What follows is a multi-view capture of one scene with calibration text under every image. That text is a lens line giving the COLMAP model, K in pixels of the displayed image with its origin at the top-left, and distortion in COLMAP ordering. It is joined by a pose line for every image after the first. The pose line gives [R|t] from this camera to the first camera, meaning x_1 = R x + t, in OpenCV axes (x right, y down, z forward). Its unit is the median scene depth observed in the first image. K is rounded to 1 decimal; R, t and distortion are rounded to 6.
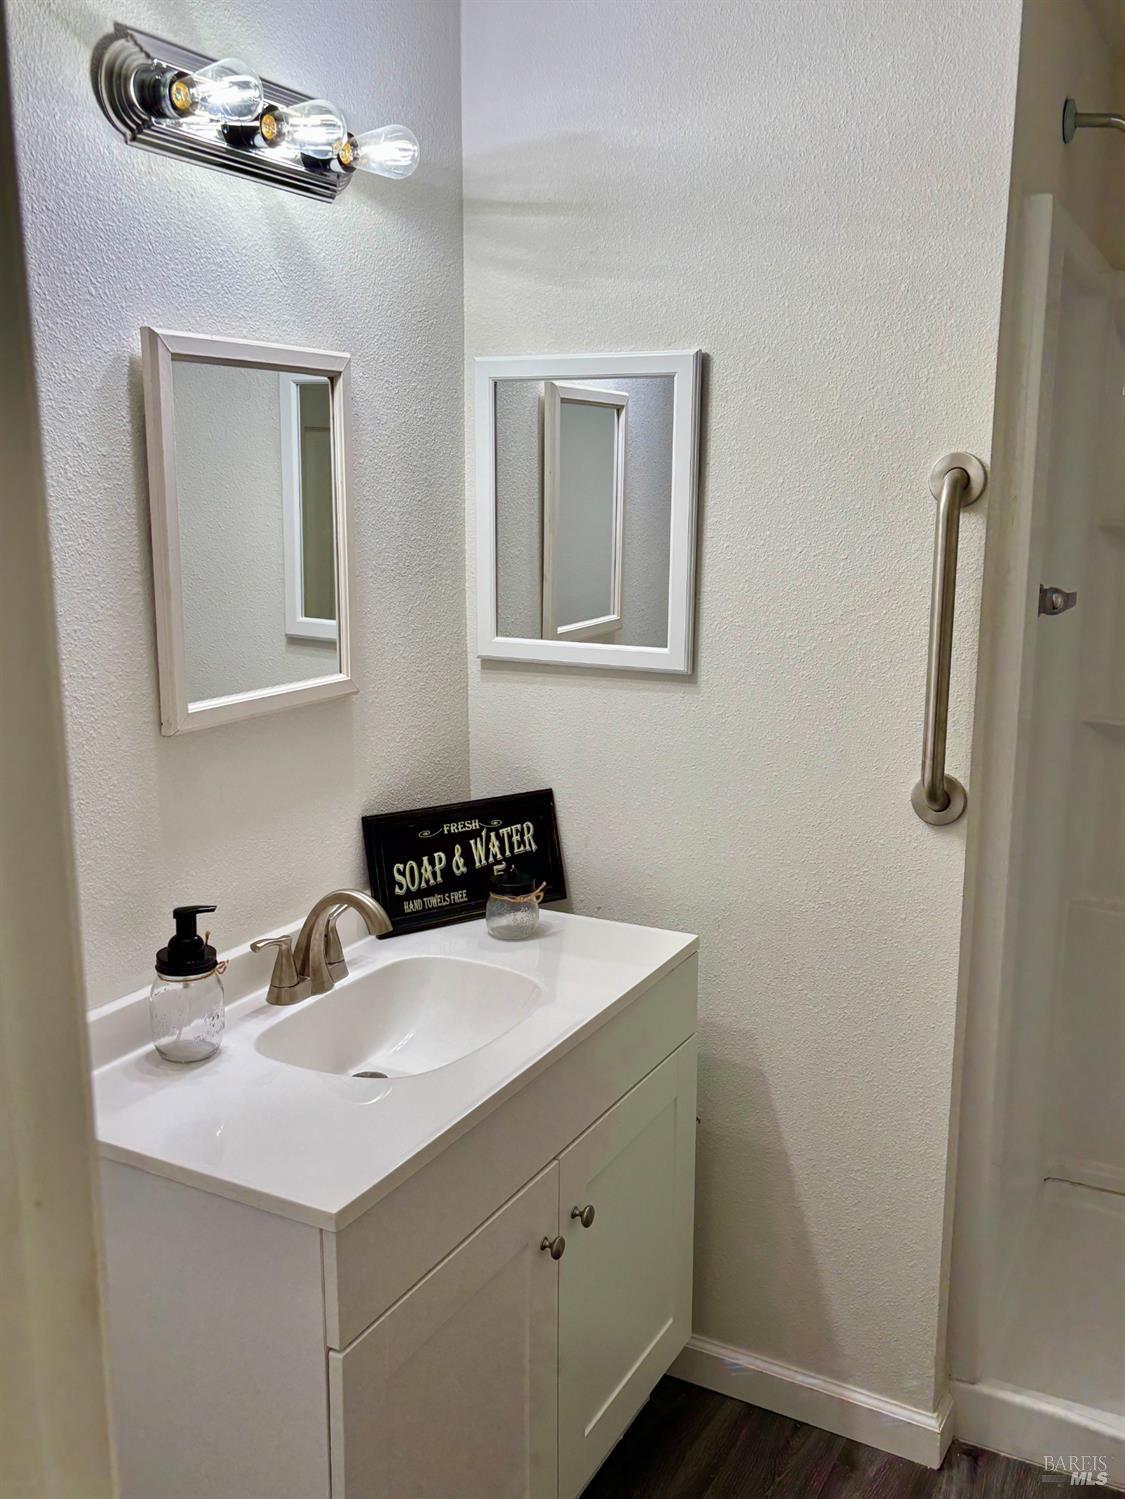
lens RADIAL K [[1331.2, 0, 562.5], [0, 1331.2, 749.5], [0, 0, 1]] dist [0.067293, -0.095042]
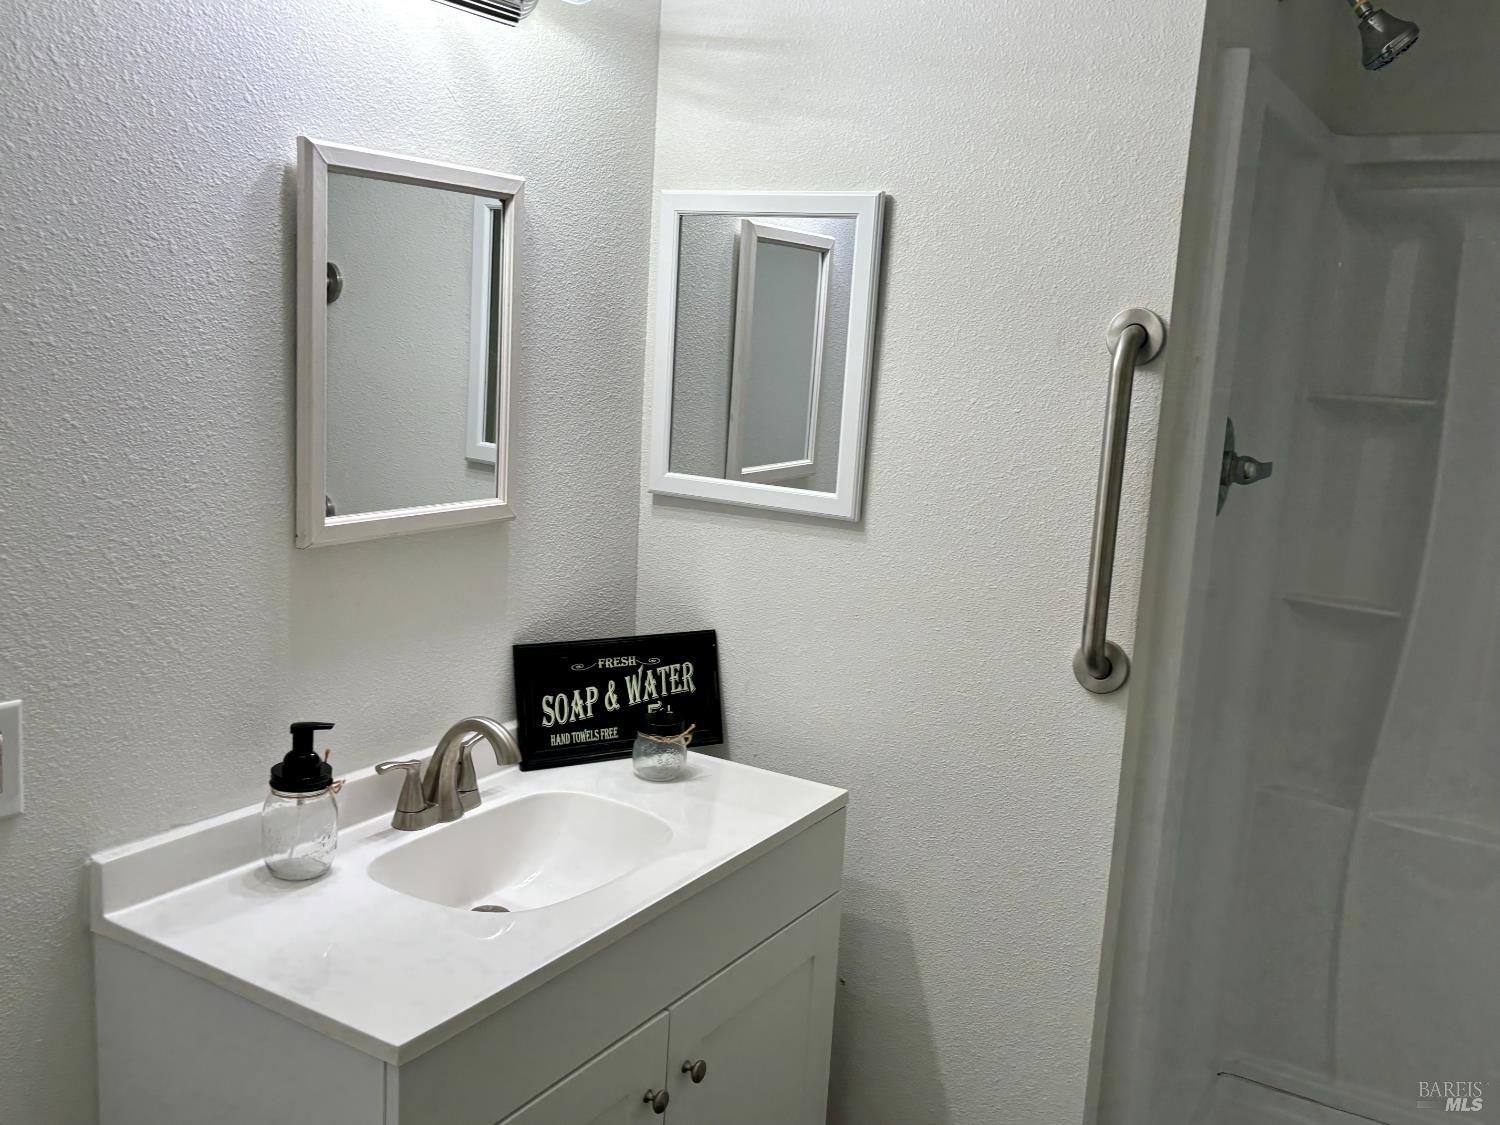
lens RADIAL K [[1332.1, 0, 744.7], [0, 1332.1, 565.5], [0, 0, 1]] dist [0.067293, -0.095042]
pose [[0.996676, 0.062944, -0.051717, 0.072343], [-0.064186, 0.997679, -0.022726, 0.003411], [0.050167, 0.025970, 0.998403, 0.024093]]
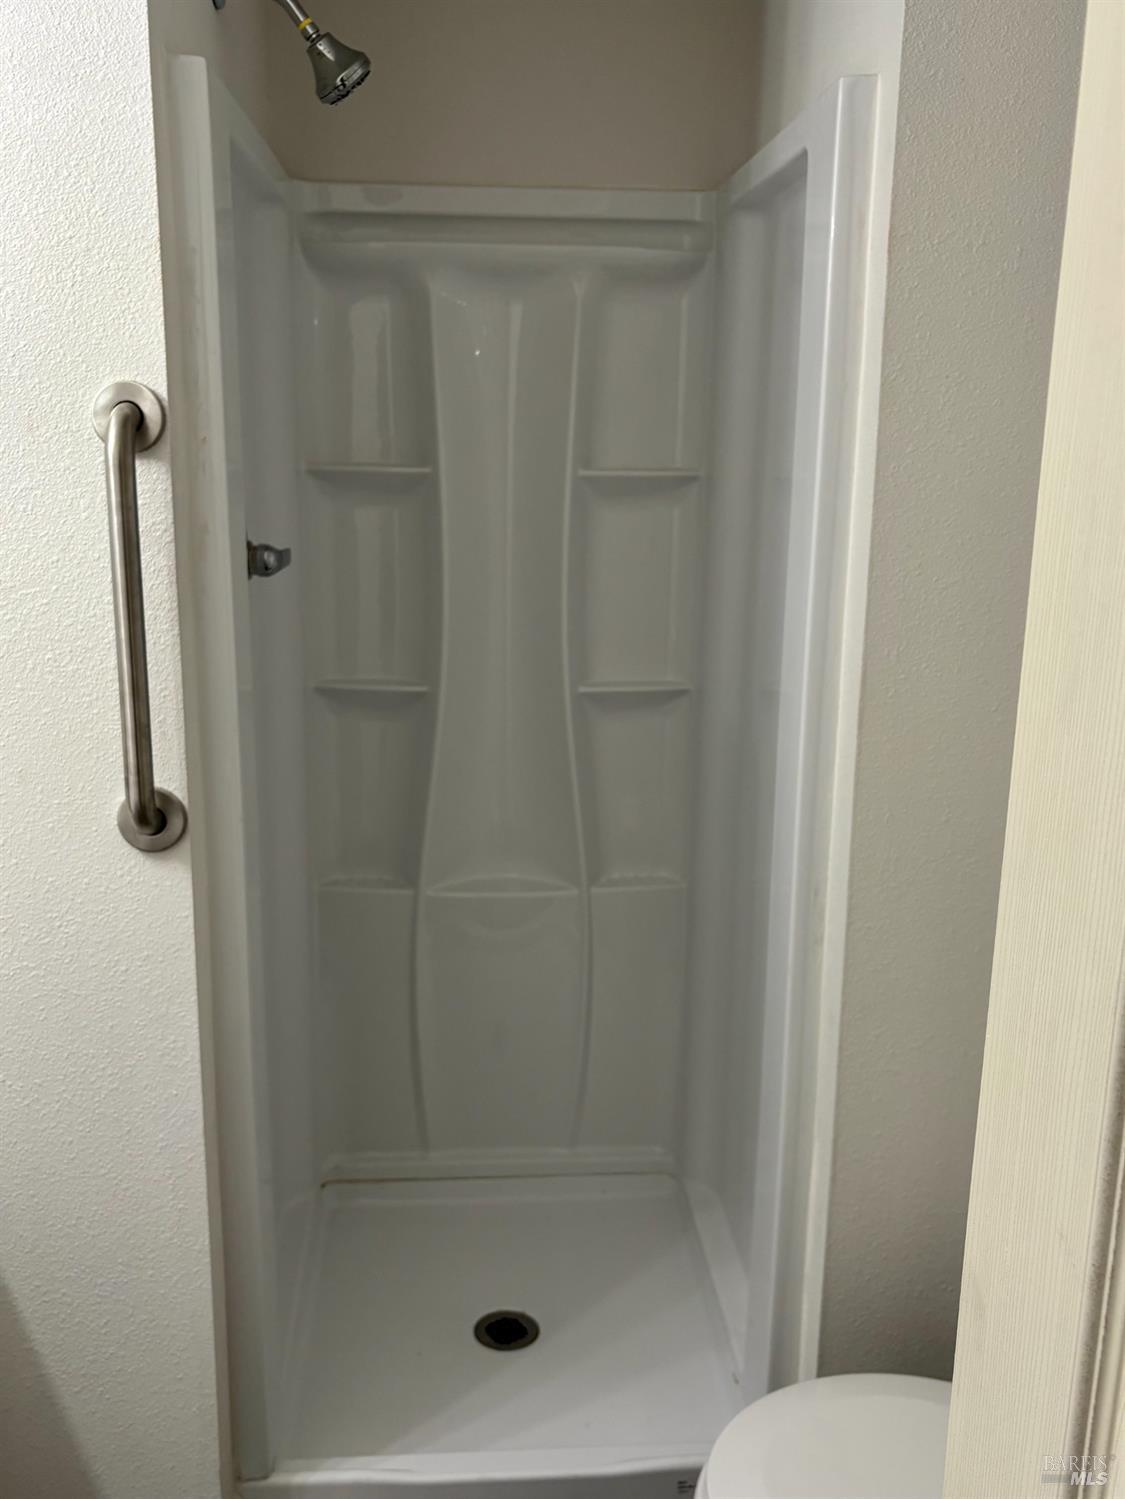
lens RADIAL K [[1364.4, 0, 562.5], [0, 1364.4, 749.5], [0, 0, 1]] dist [0.008780, 0.014069]
pose [[0.850531, -0.111573, 0.513954, 0.076535], [0.088385, 0.993663, 0.069446, -0.040060], [-0.518445, -0.013640, 0.855002, 0.178937]]
